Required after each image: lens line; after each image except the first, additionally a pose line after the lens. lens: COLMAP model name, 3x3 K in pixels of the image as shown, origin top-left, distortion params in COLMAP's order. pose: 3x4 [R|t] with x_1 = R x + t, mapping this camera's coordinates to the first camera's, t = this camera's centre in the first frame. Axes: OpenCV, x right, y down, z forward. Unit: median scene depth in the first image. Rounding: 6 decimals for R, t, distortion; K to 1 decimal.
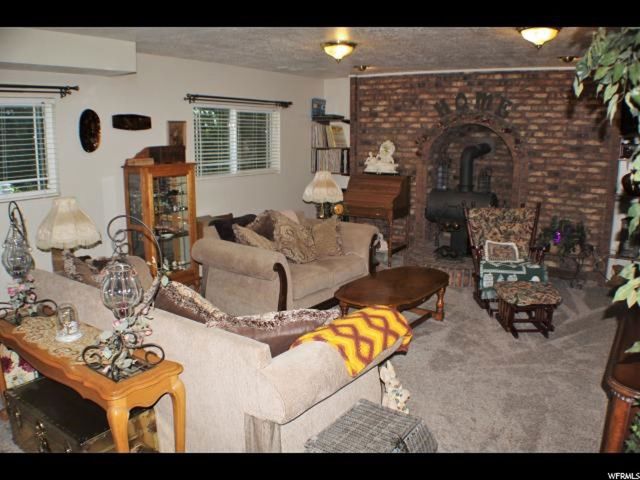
lens RADIAL K [[510.9, 0, 314.7], [0, 510.9, 244.5], [0, 0, 1]] dist [-0.163635, 0.046600]
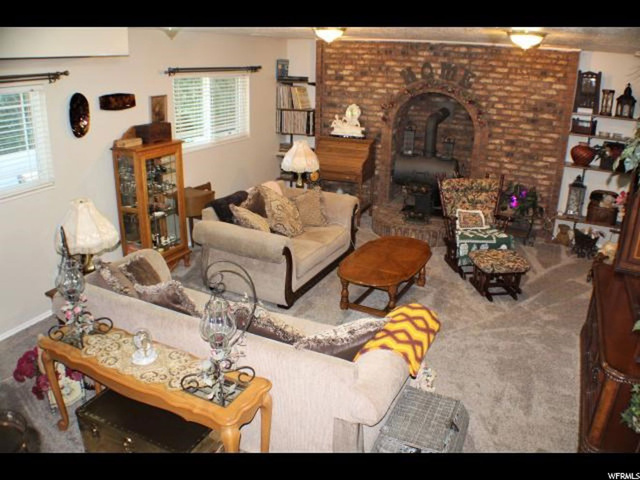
lens RADIAL K [[510.9, 0, 323.2], [0, 510.9, 236.4], [0, 0, 1]] dist [-0.163635, 0.046600]
pose [[0.983777, -0.041218, 0.174598, -0.133382], [0.017658, 0.990770, 0.134400, -0.095001], [-0.178527, -0.129137, 0.975424, -0.040060]]
